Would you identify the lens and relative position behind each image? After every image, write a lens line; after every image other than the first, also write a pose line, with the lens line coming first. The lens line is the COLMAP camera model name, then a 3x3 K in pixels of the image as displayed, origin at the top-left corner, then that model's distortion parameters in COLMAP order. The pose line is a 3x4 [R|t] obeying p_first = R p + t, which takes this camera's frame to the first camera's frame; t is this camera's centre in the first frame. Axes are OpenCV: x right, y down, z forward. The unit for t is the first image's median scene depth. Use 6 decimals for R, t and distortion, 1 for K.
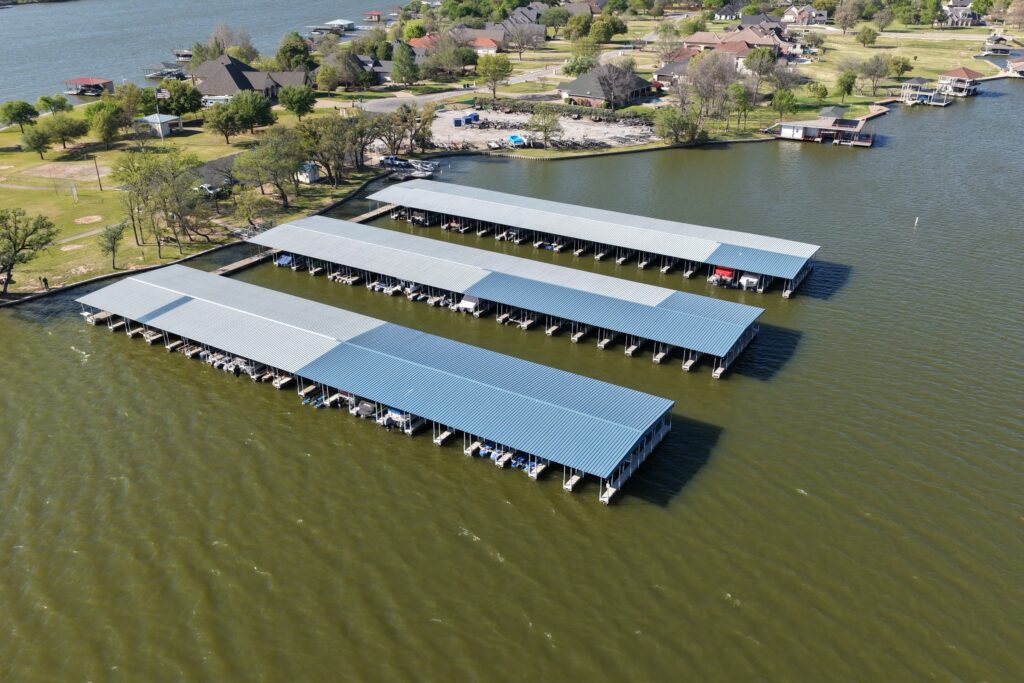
lens RADIAL K [[850.9, 0, 517.5], [0, 850.9, 339.3], [0, 0, 1]] dist [-0.012811, 0.026477]
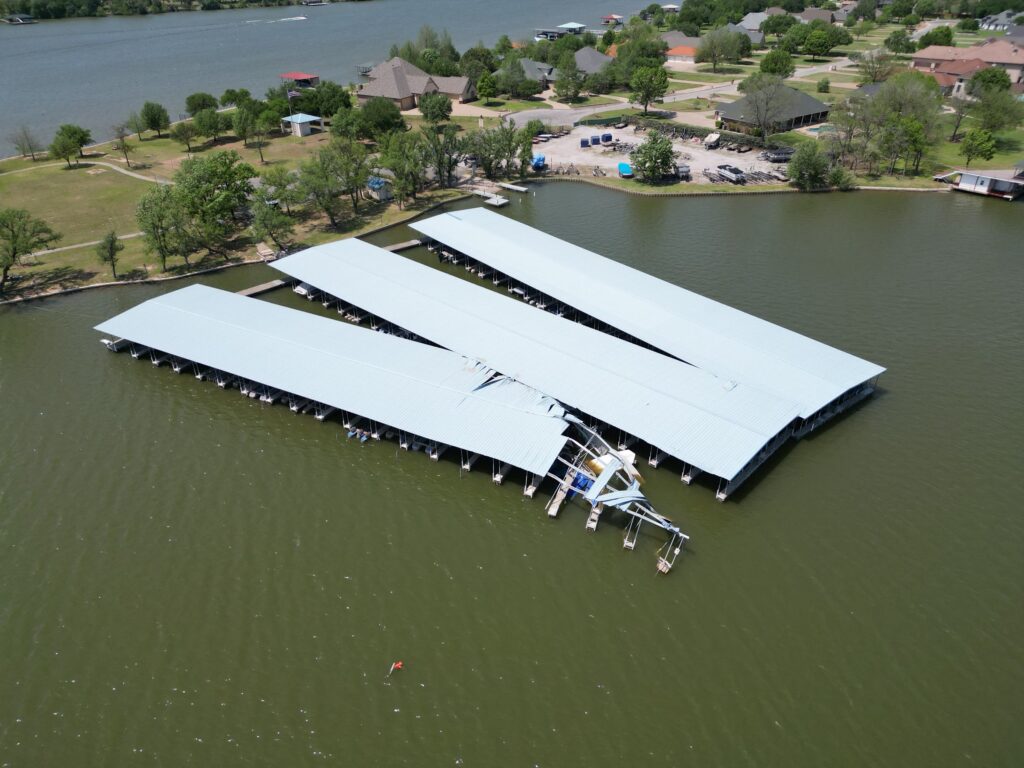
lens RADIAL K [[718.5, 0, 507.8], [0, 718.5, 390.0], [0, 0, 1]] dist [0.060083, -0.044260]
pose [[0.935169, 0.179178, -0.305539, 0.238561], [-0.143010, 0.980180, 0.137097, -0.130351], [0.324048, -0.084514, 0.942258, 0.287205]]
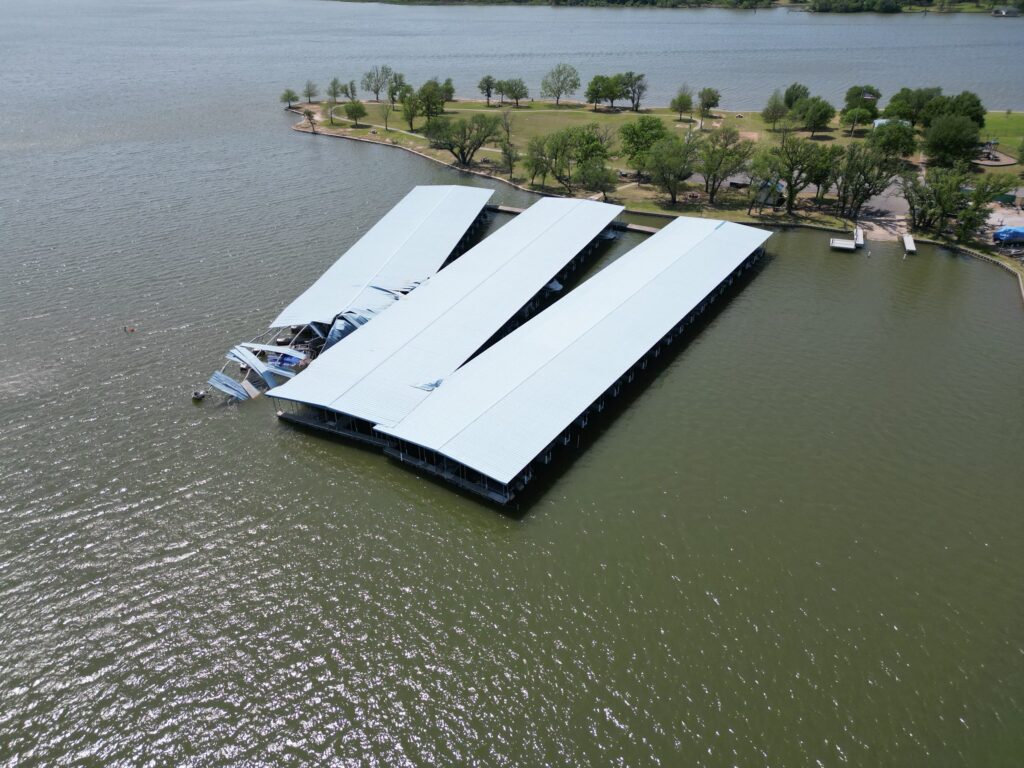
lens RADIAL K [[718.5, 0, 506.8], [0, 718.5, 377.8], [0, 0, 1]] dist [0.060083, -0.044260]
pose [[-0.051863, 0.506792, -0.860507, 0.699212], [-0.413835, 0.773295, 0.480371, -0.379240], [0.908873, 0.381021, 0.169623, 0.842308]]
